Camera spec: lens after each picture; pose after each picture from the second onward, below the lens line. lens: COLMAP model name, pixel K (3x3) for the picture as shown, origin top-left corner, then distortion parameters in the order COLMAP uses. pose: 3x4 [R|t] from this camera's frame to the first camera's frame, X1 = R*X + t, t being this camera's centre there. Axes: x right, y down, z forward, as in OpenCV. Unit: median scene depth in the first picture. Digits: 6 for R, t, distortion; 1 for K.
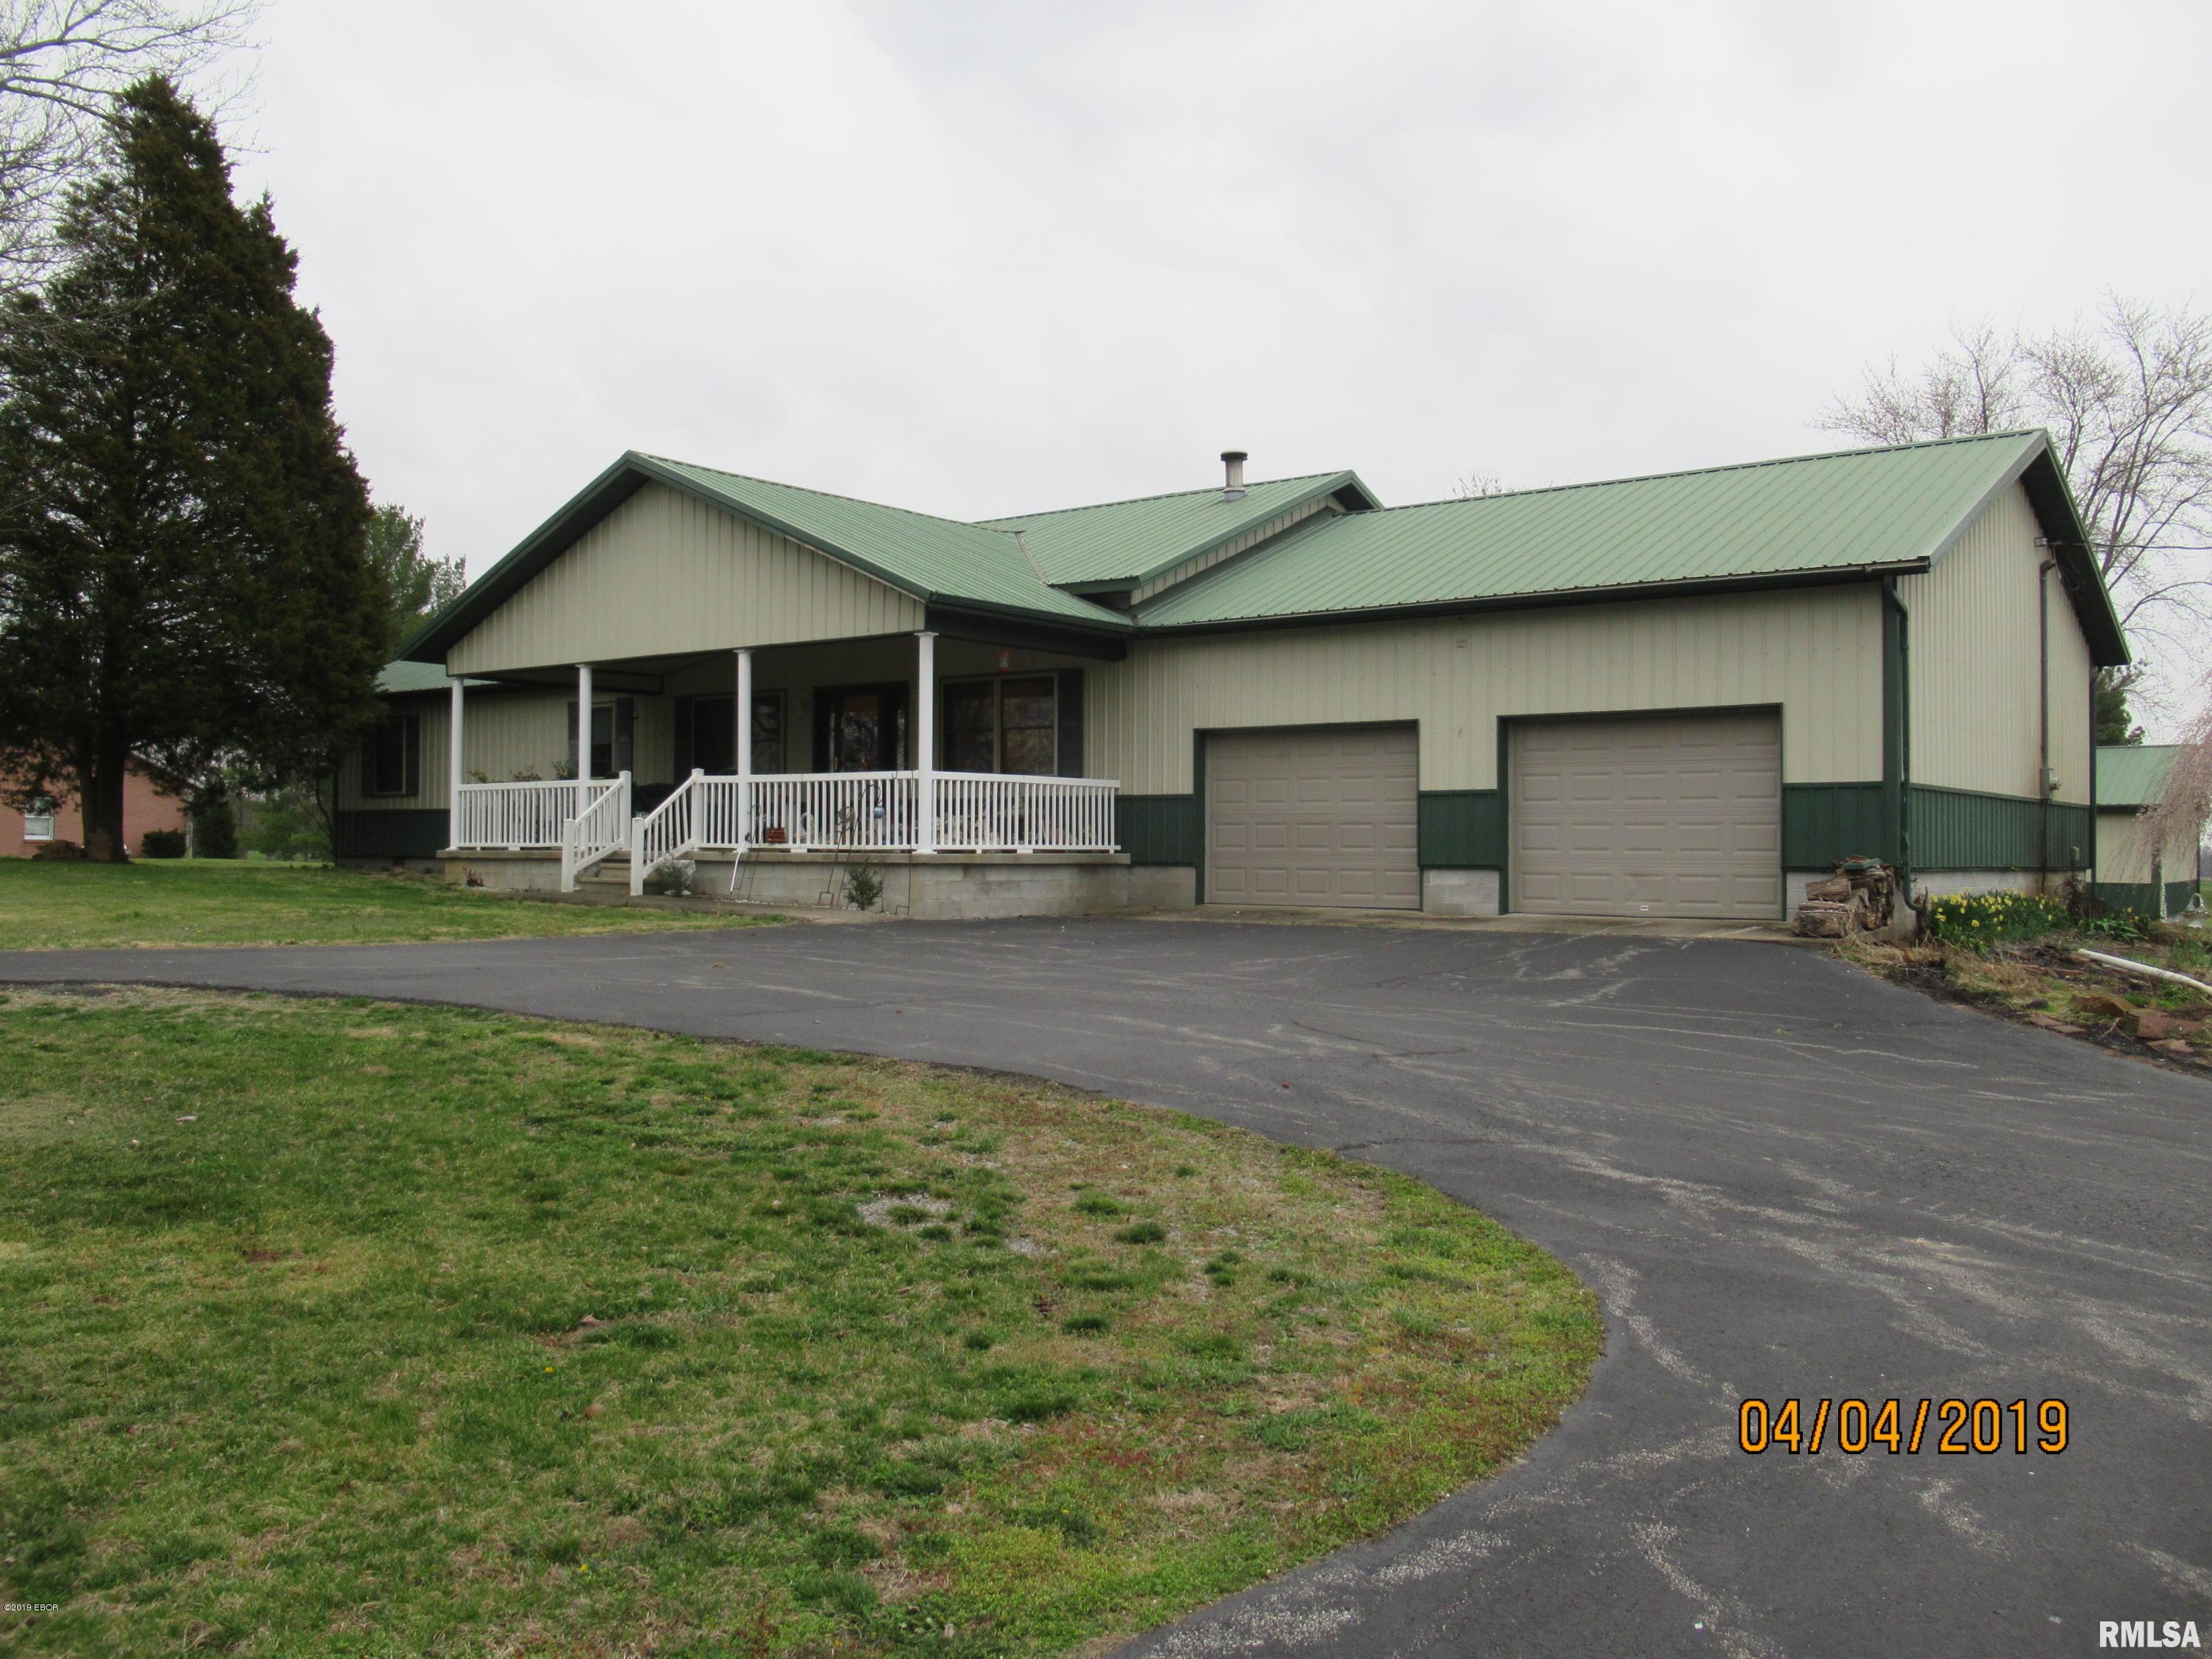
lens RADIAL K [[1780.2, 0, 1106.4], [0, 1780.2, 823.8], [0, 0, 1]] dist [-0.002285, -0.003072]
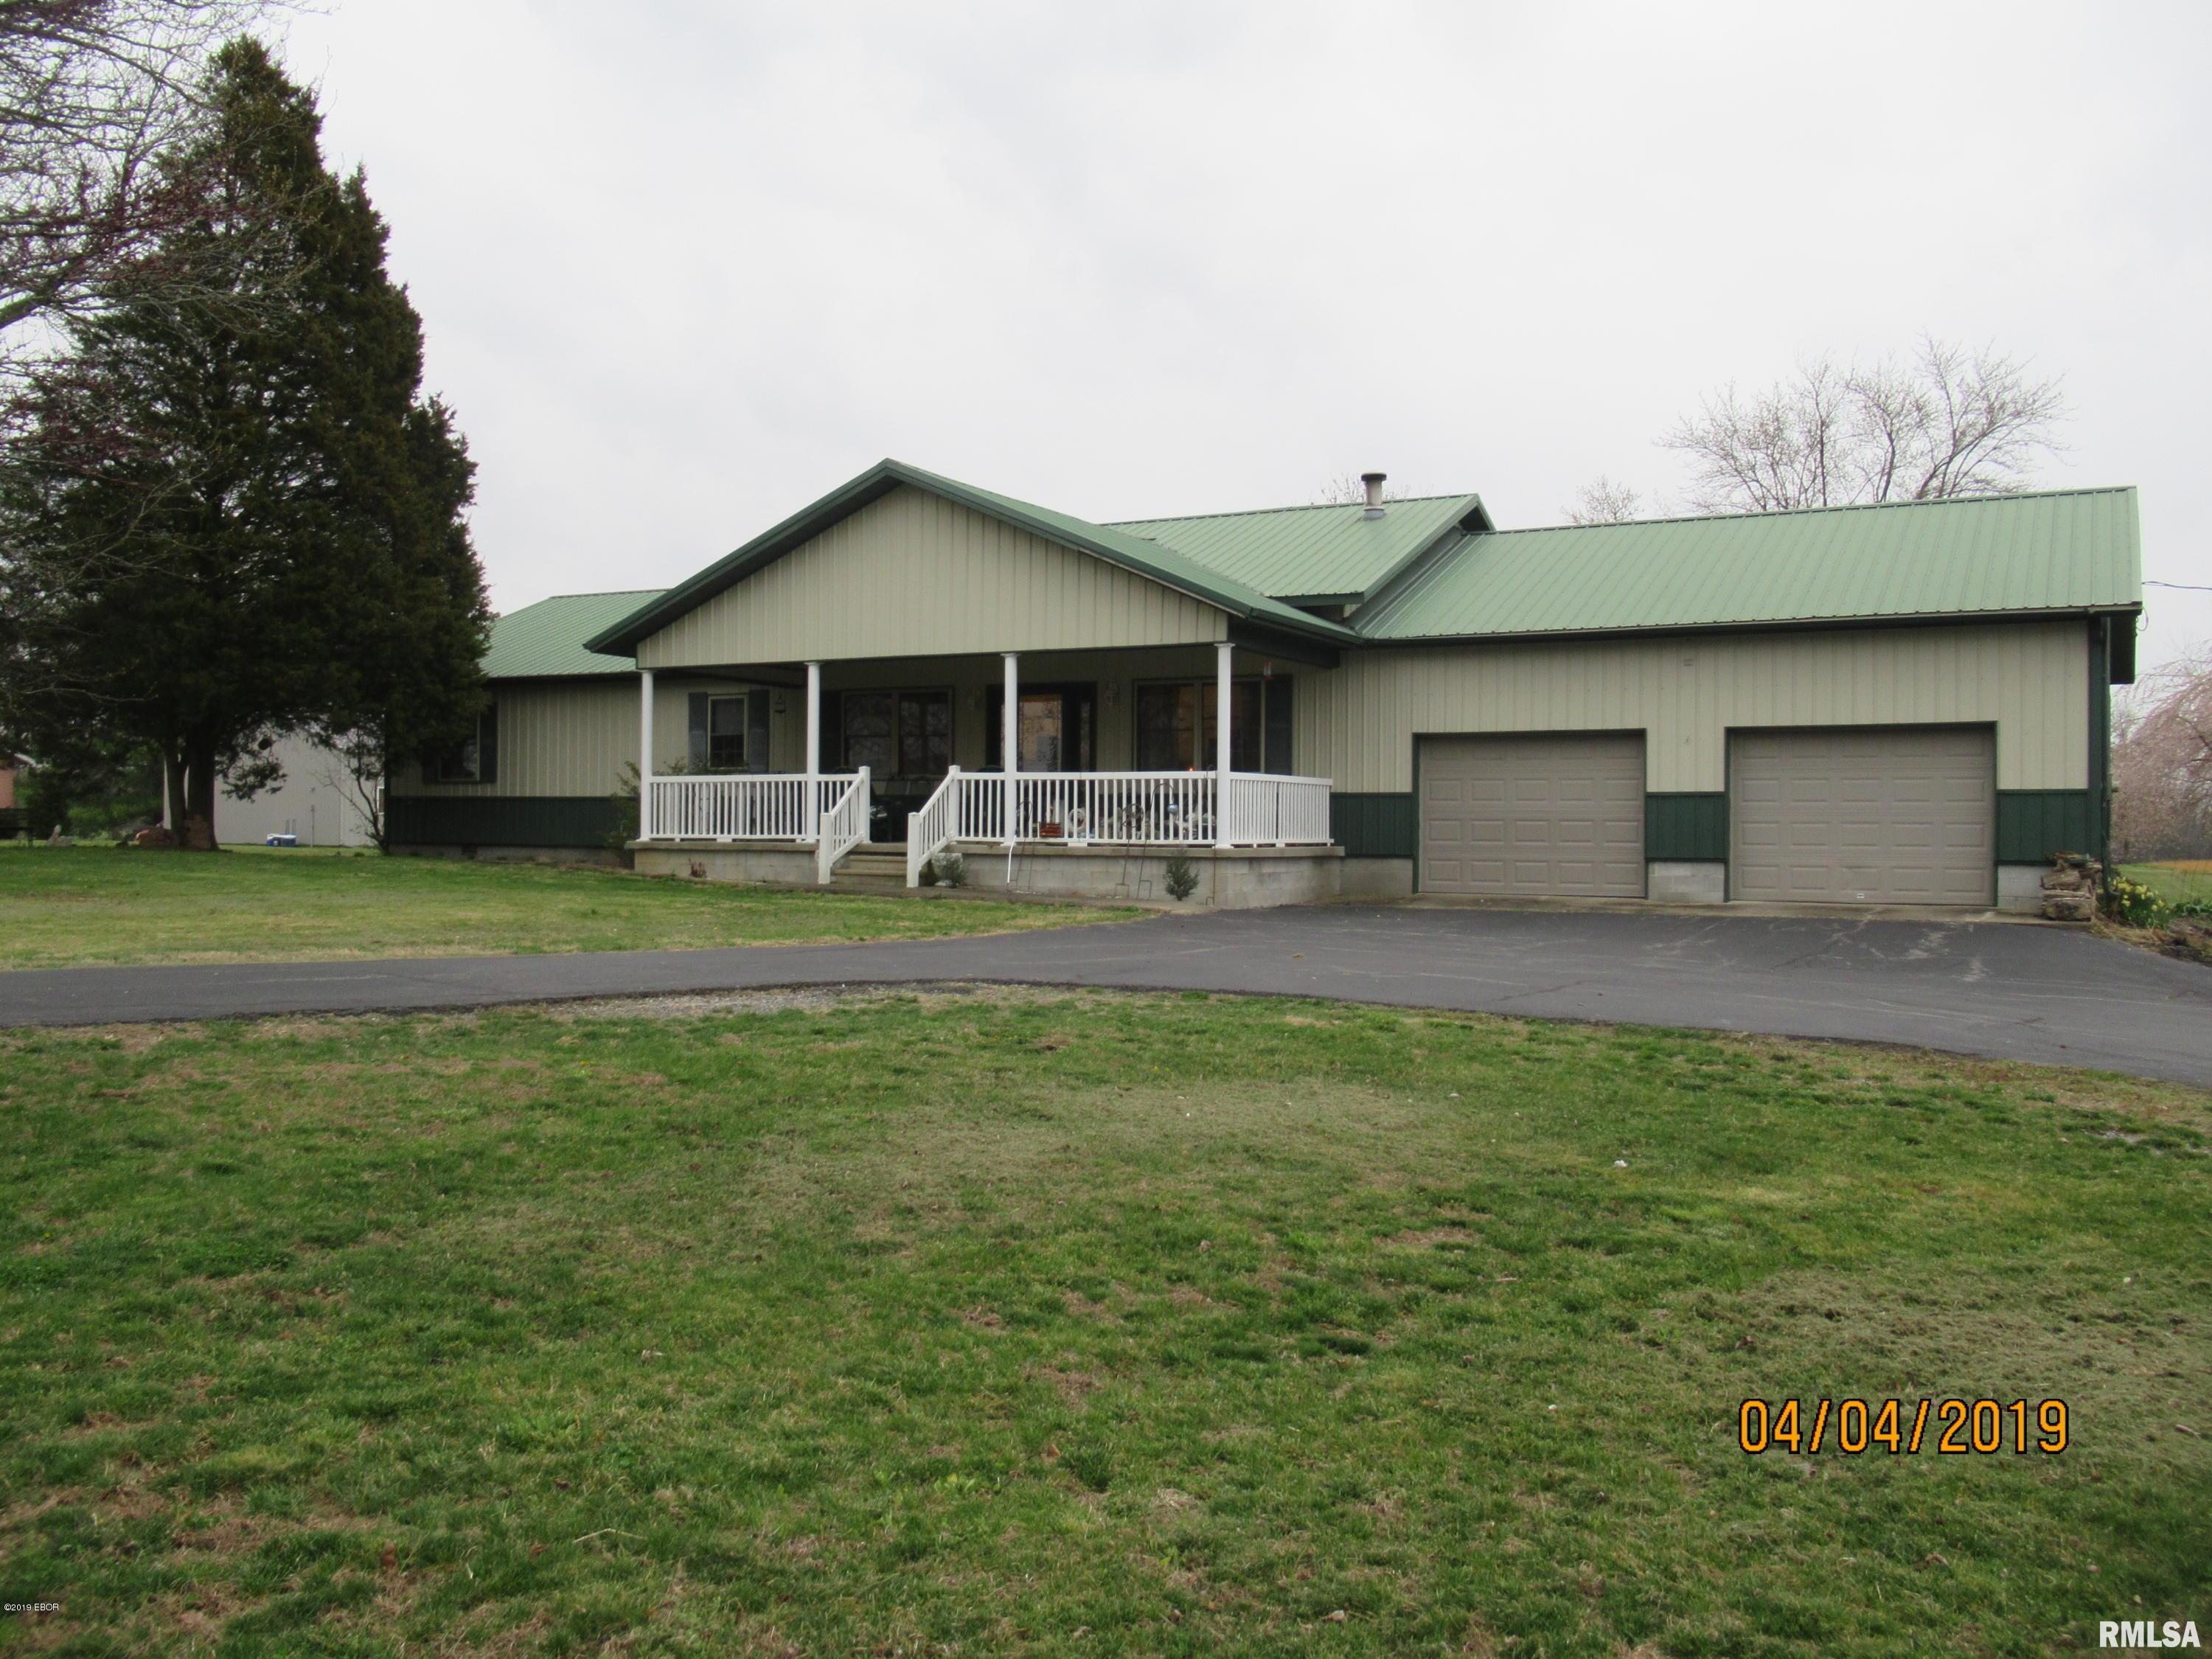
lens RADIAL K [[1780.2, 0, 1106.4], [0, 1780.2, 823.8], [0, 0, 1]] dist [-0.002285, -0.003072]
pose [[0.985684, 0.001338, 0.168599, -0.325106], [-0.003590, 0.999908, 0.013052, -0.010939], [-0.168566, -0.013470, 0.985598, -0.047806]]
